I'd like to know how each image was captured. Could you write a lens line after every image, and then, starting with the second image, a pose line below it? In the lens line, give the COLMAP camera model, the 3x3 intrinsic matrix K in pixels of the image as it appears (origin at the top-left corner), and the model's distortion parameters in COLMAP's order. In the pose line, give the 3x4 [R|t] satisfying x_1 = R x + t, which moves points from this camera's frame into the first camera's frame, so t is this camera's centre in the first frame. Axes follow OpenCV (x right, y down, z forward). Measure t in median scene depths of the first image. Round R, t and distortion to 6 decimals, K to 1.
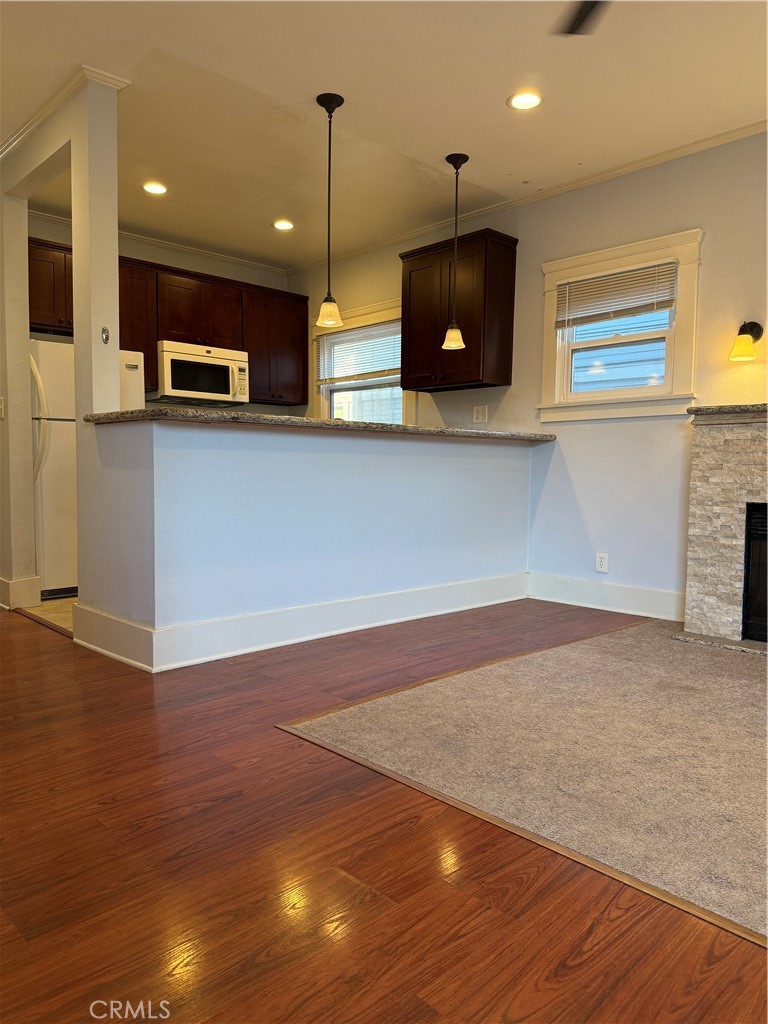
lens RADIAL K [[718.6, 0, 386.3], [0, 718.6, 520.0], [0, 0, 1]] dist [0.042421, -0.060101]
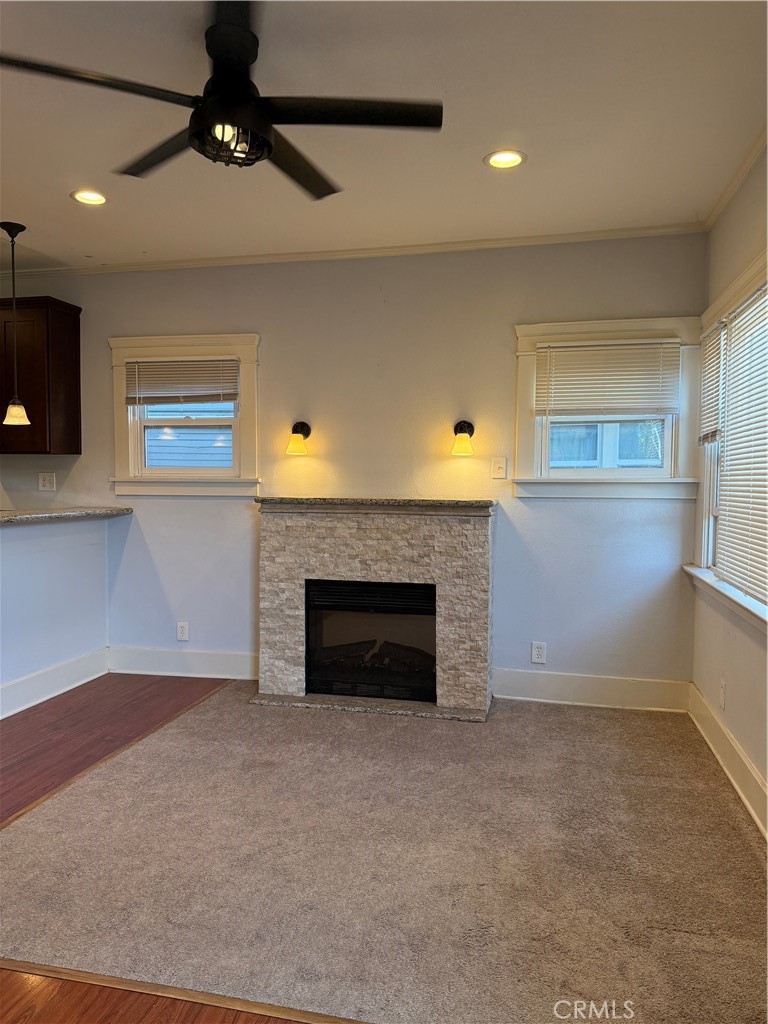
lens RADIAL K [[718.6, 0, 381.8], [0, 718.6, 518.7], [0, 0, 1]] dist [0.042421, -0.060101]
pose [[0.835089, -0.035747, 0.548953, -0.028593], [0.041677, 0.999130, 0.001662, -0.091964], [-0.548534, 0.021491, 0.835852, -0.039044]]
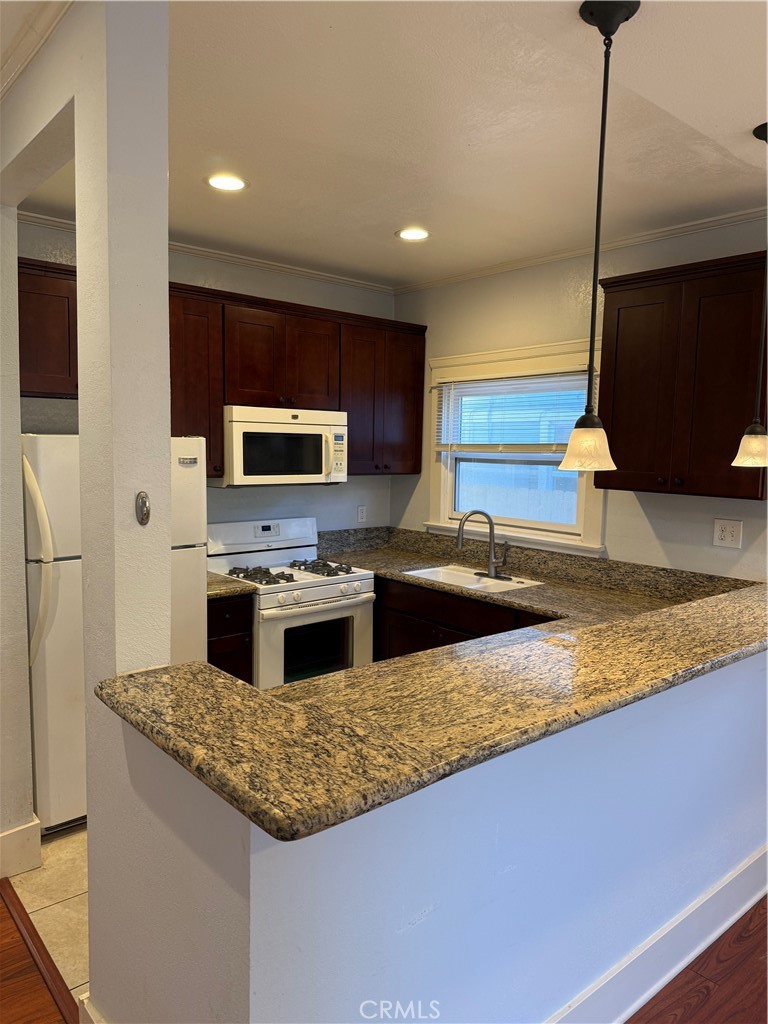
lens RADIAL K [[718.6, 0, 388.3], [0, 718.6, 509.4], [0, 0, 1]] dist [0.042421, -0.060101]
pose [[0.998477, 0.016354, -0.052686, -0.148581], [-0.015521, 0.999749, 0.016182, -0.195509], [0.052937, -0.015340, 0.998480, 0.392566]]
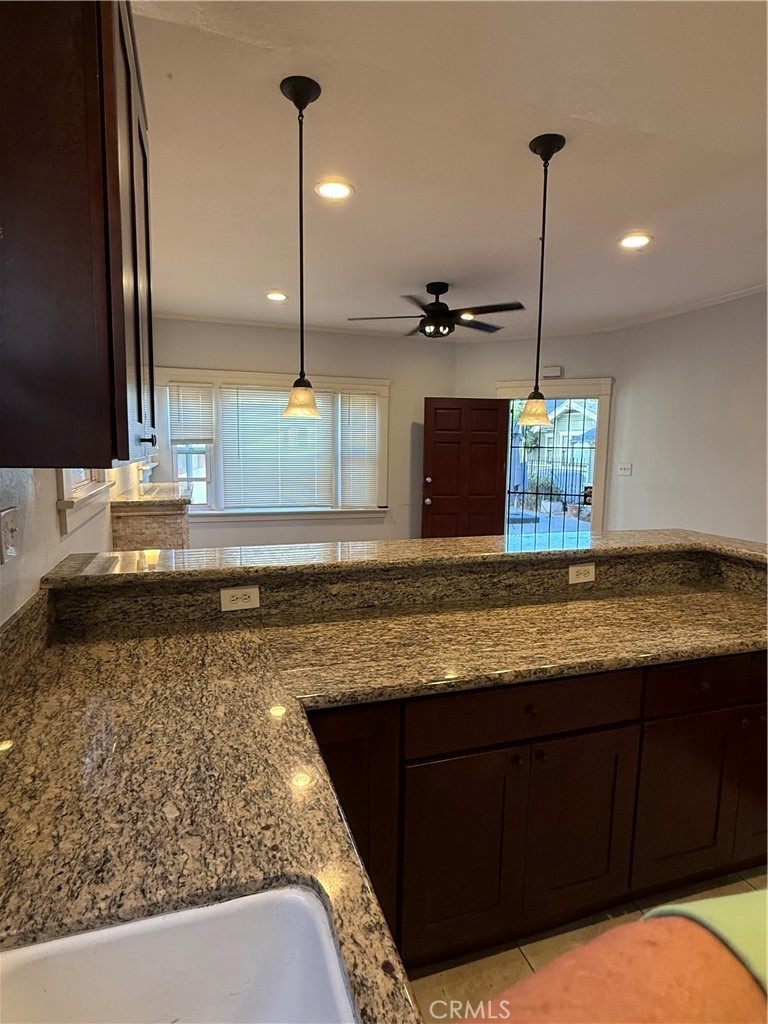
lens RADIAL K [[552.8, 0, 381.7], [0, 552.8, 509.6], [0, 0, 1]] dist [-0.018669, 0.001044]
pose [[-0.896334, -0.071932, 0.437505, -0.159828], [0.010391, 0.983073, 0.182918, -0.229950], [-0.443257, 0.168502, -0.880415, 1.286253]]
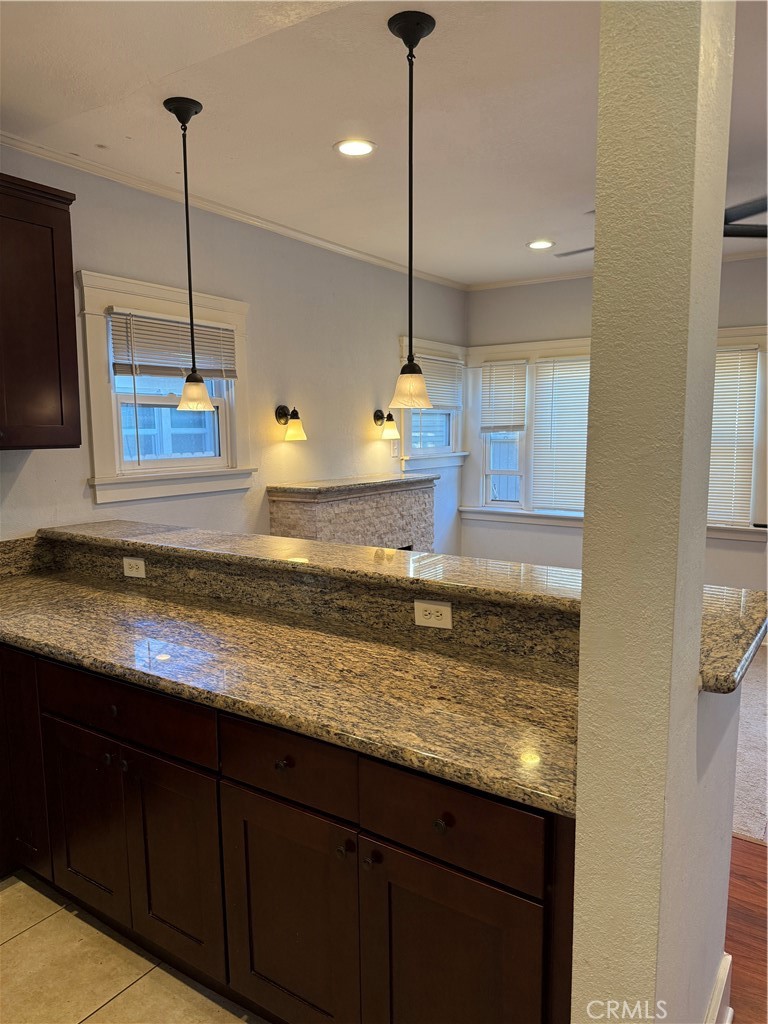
lens RADIAL K [[718.6, 0, 394.9], [0, 718.6, 509.3], [0, 0, 1]] dist [0.042421, -0.060101]
pose [[-0.220689, -0.120317, 0.967895, -0.531458], [0.070595, 0.987789, 0.138886, -0.213296], [-0.972786, 0.098979, -0.209500, 0.902323]]
